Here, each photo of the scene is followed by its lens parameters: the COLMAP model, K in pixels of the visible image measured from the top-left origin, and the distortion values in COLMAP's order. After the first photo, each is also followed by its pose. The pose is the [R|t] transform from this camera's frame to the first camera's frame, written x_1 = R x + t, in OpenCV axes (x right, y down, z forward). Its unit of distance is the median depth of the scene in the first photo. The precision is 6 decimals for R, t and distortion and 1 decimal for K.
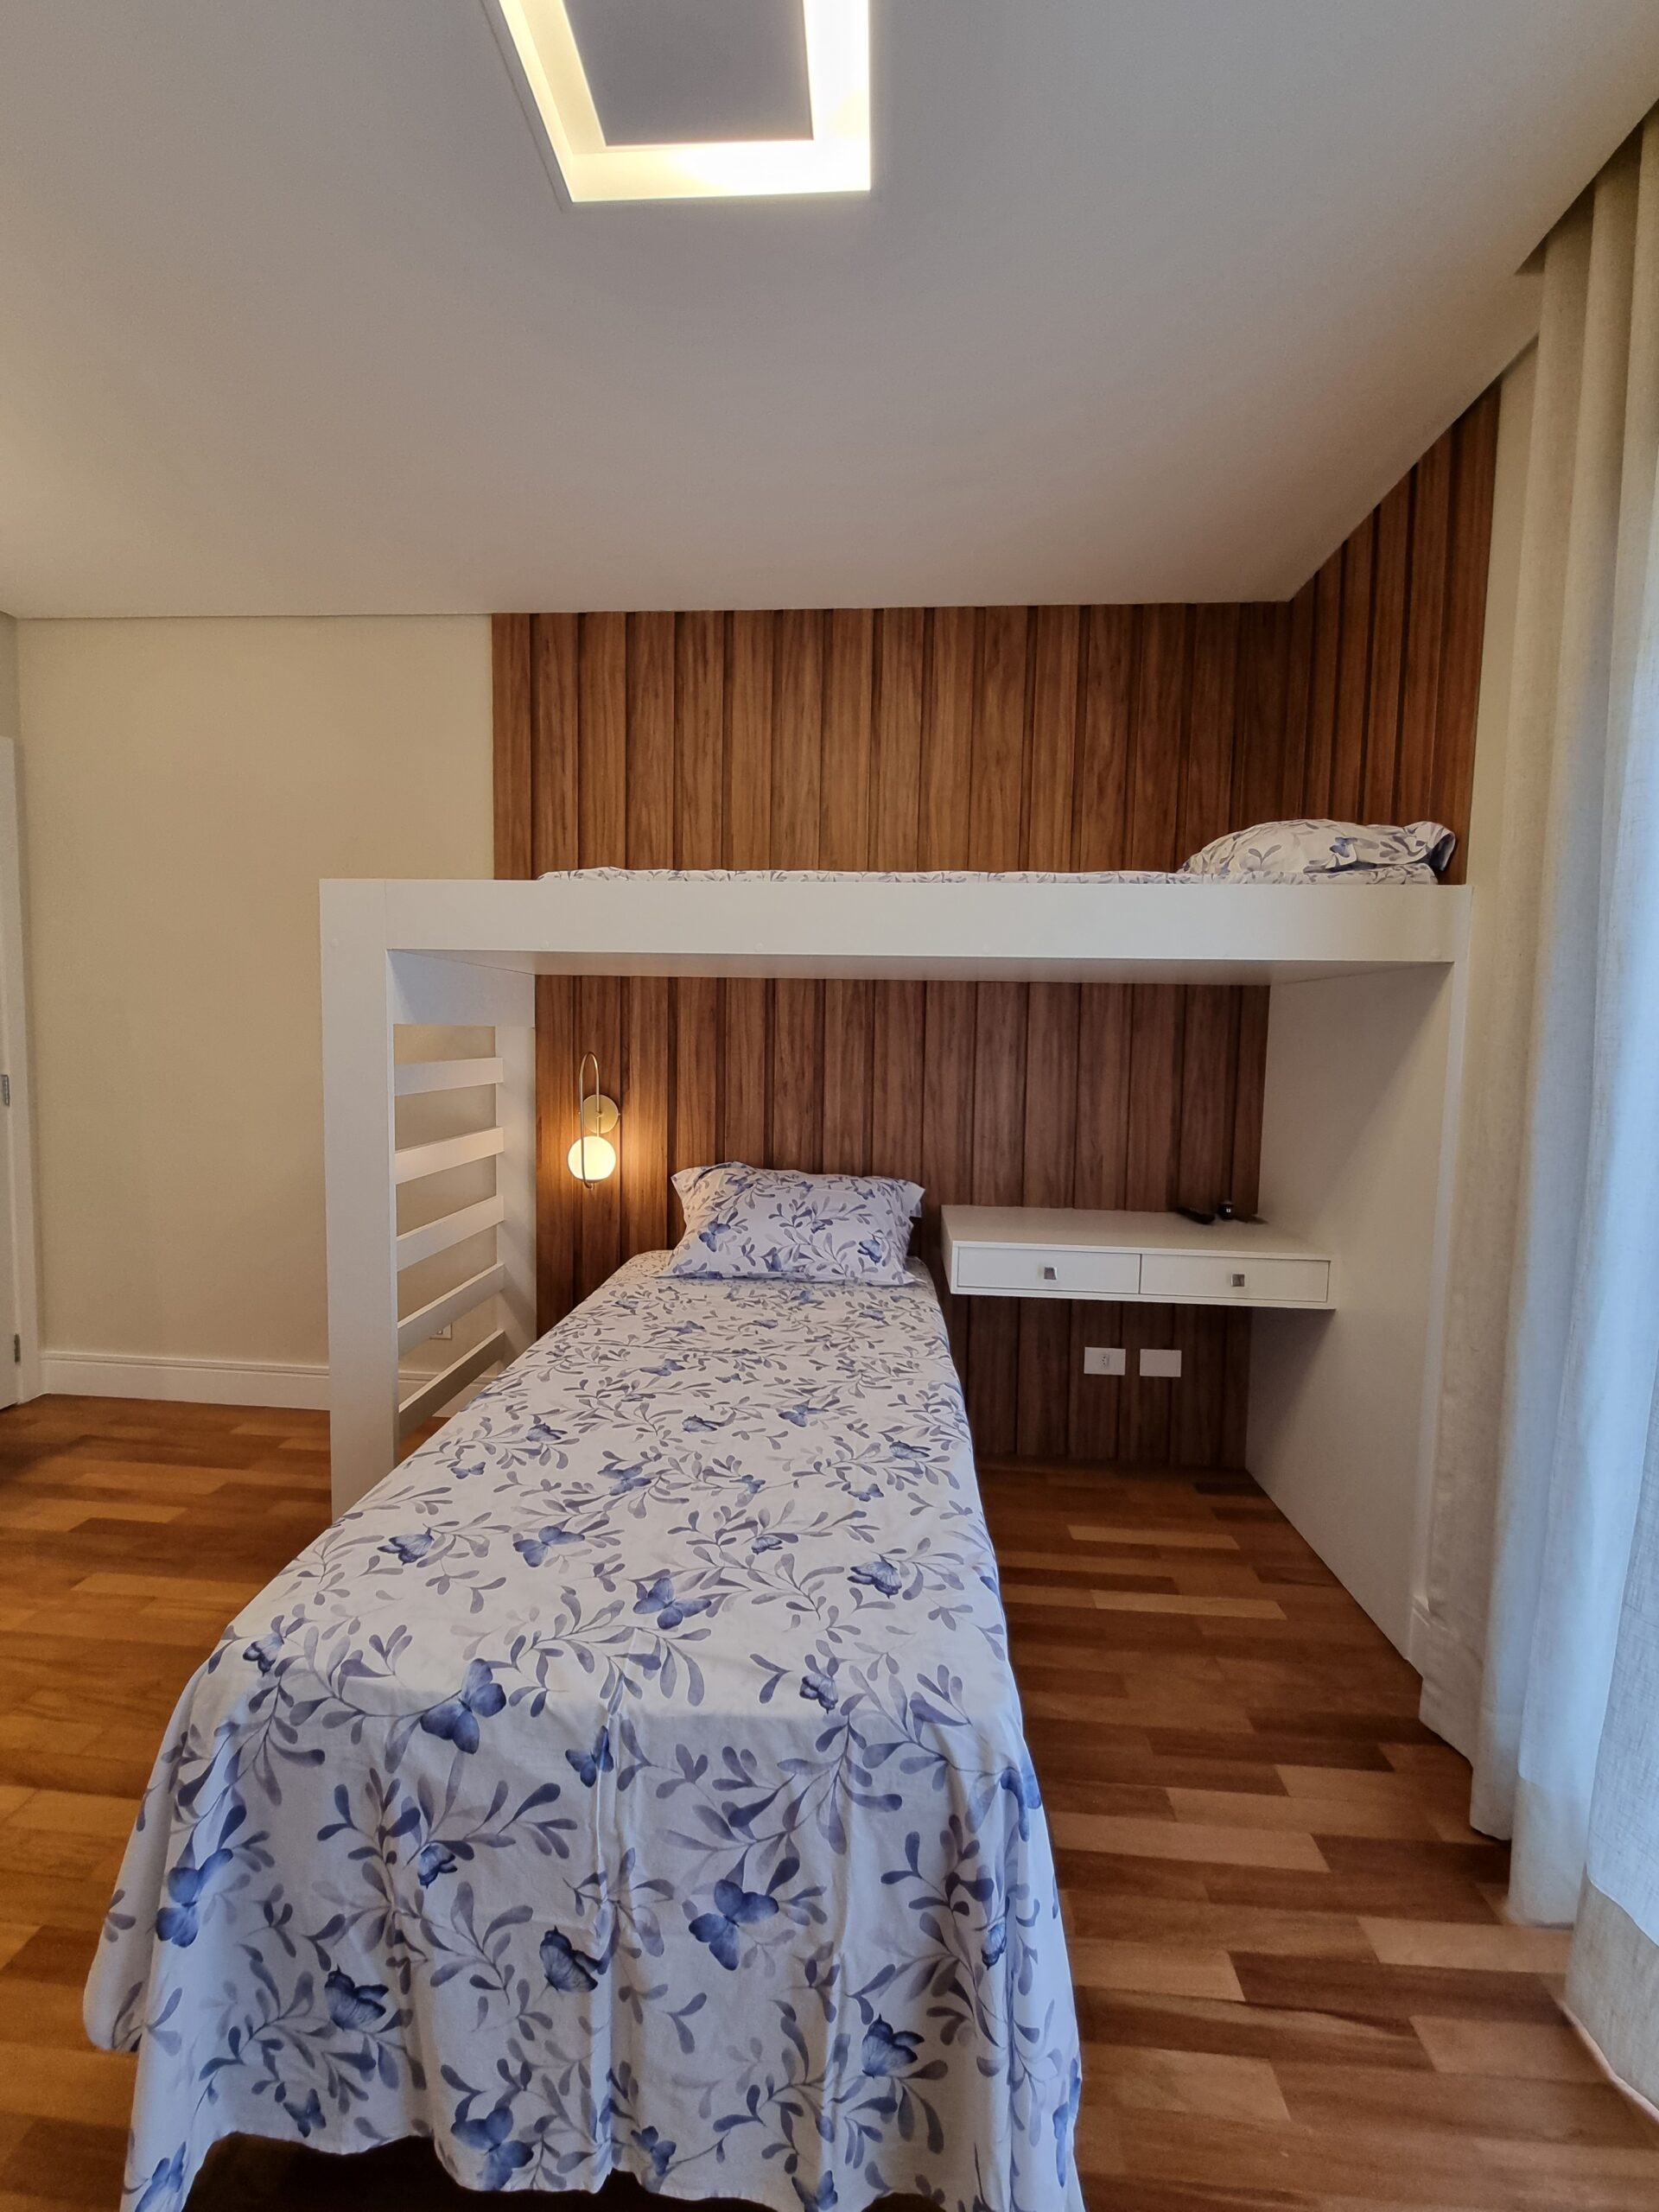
lens RADIAL K [[890.9, 0, 820.1], [0, 890.9, 1106.6], [0, 0, 1]] dist [-0.000617, -0.000050]
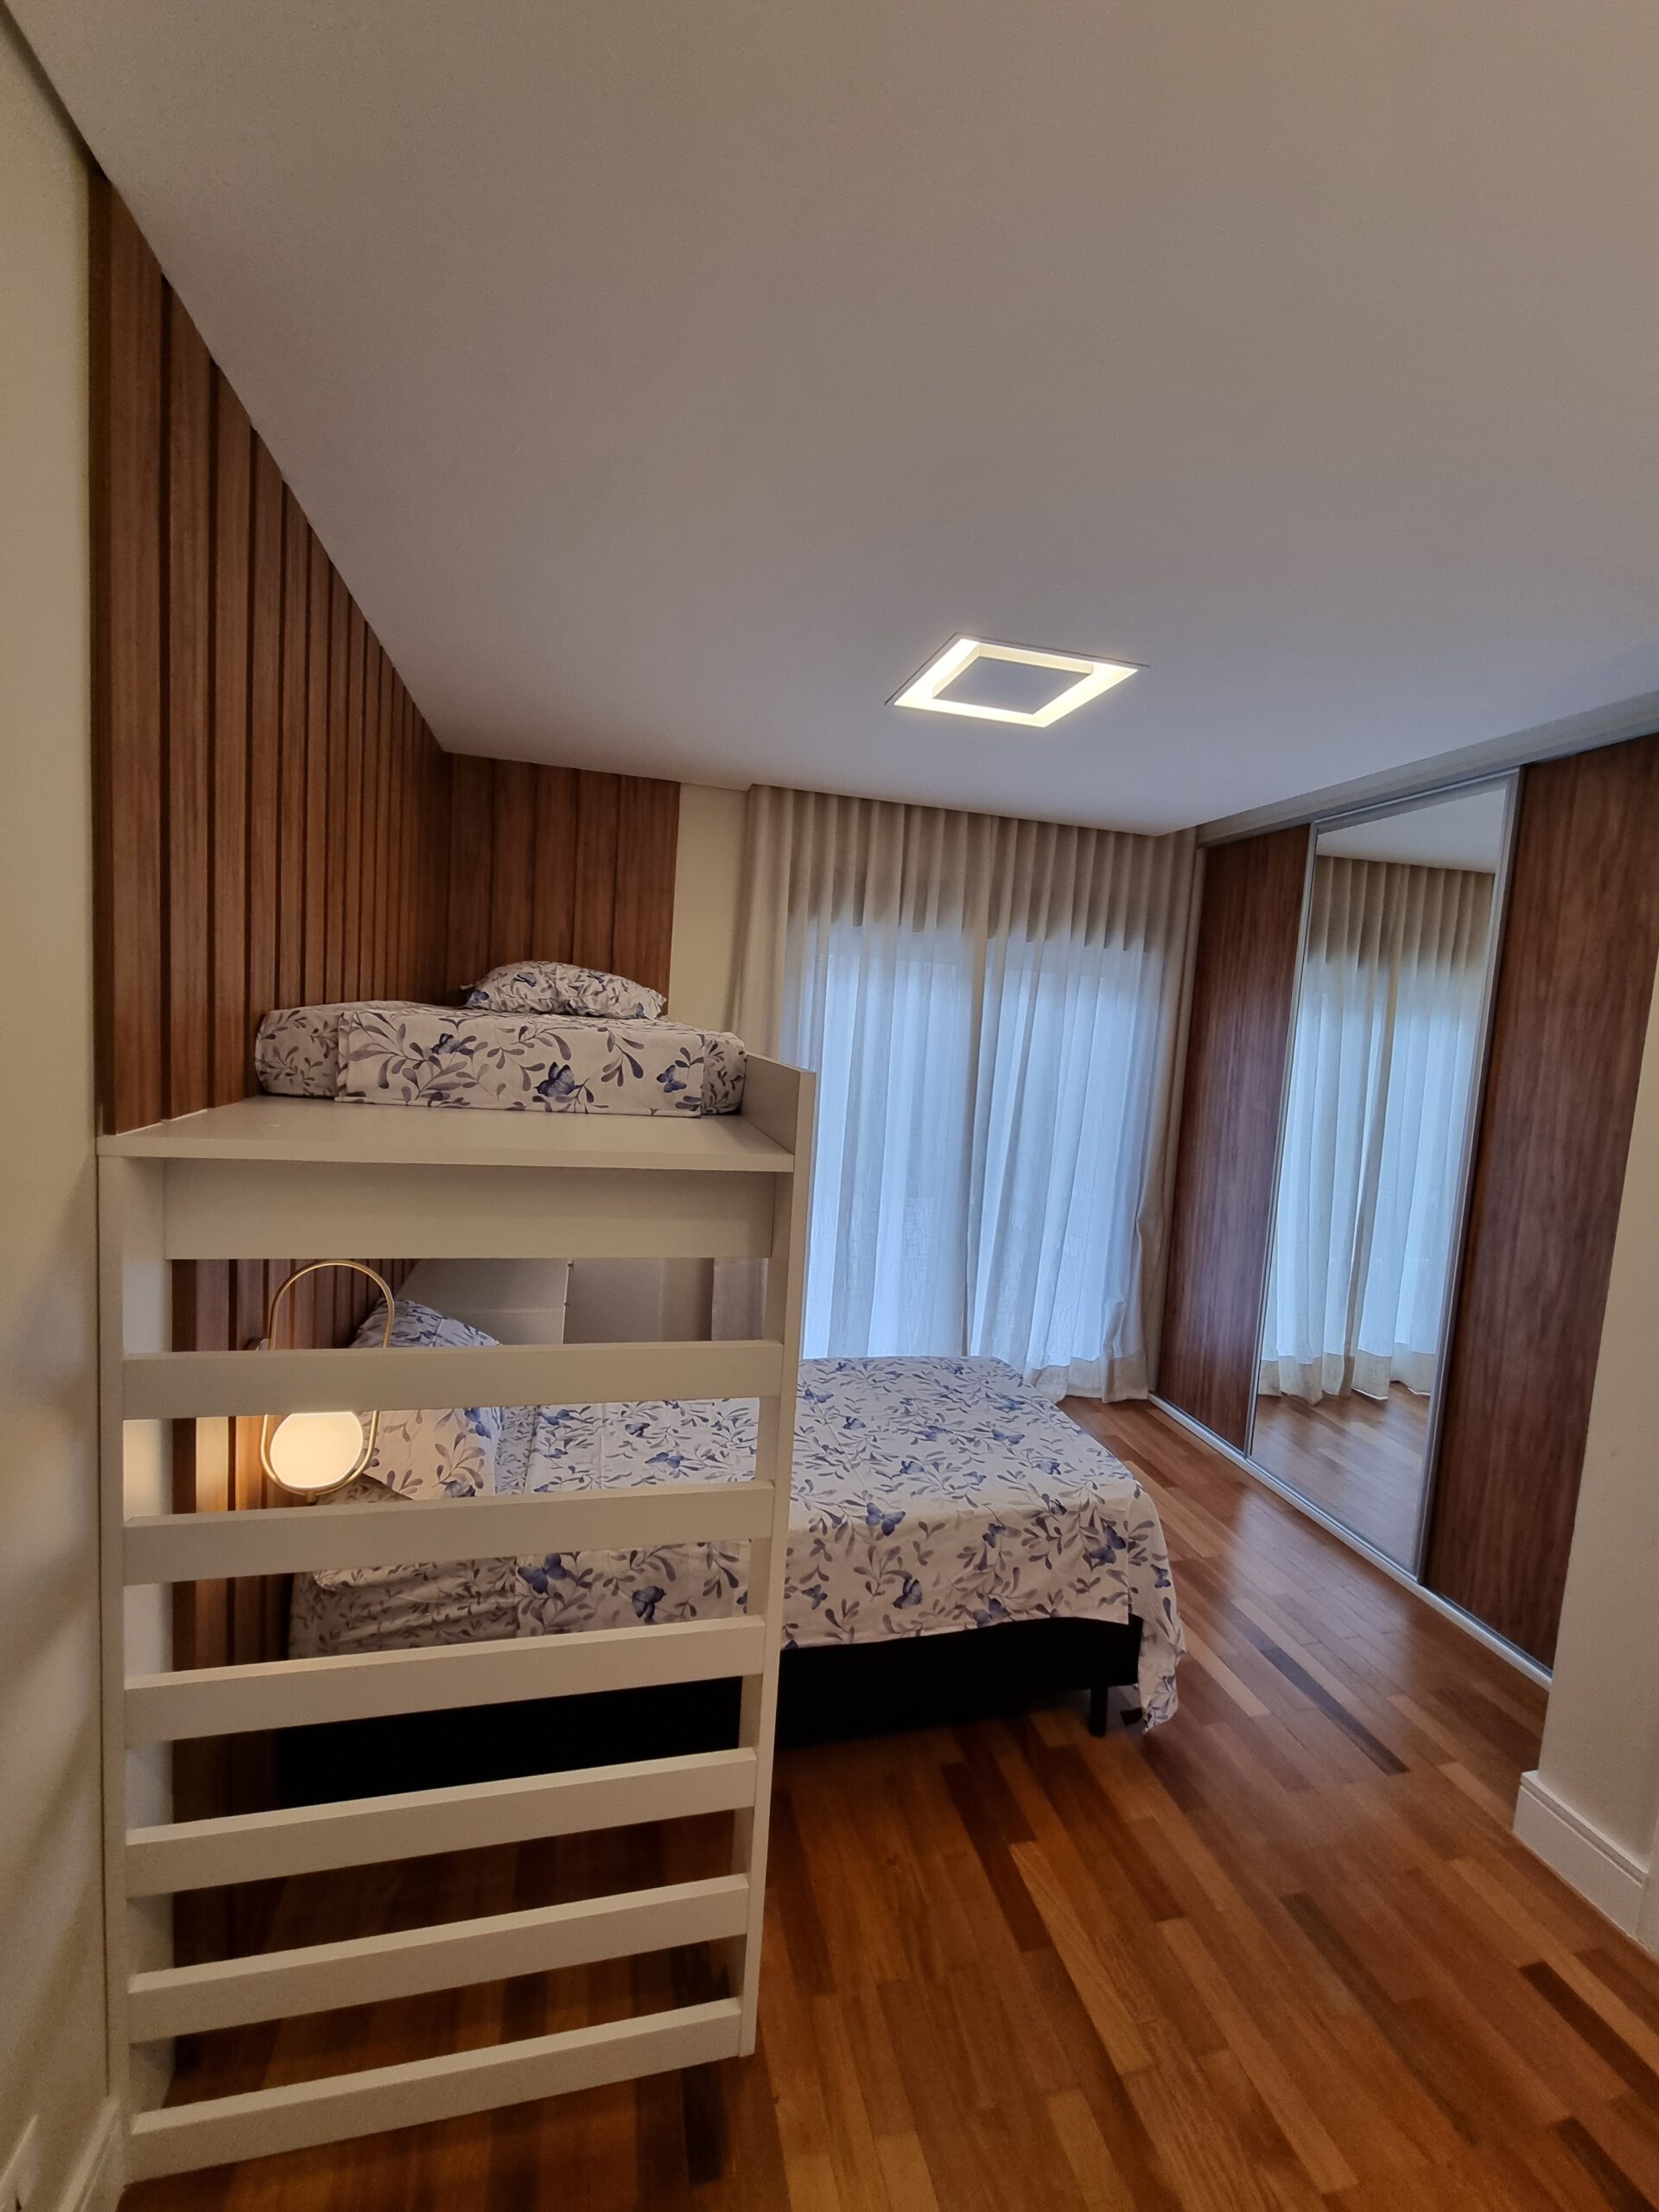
lens RADIAL K [[890.9, 0, 819.0], [0, 890.9, 1102.4], [0, 0, 1]] dist [-0.000617, -0.000050]
pose [[-0.317317, -0.118703, 0.940861, -1.731737], [-0.001608, 0.992201, 0.124638, -0.444432], [-0.948318, 0.038037, -0.315033, 1.763100]]
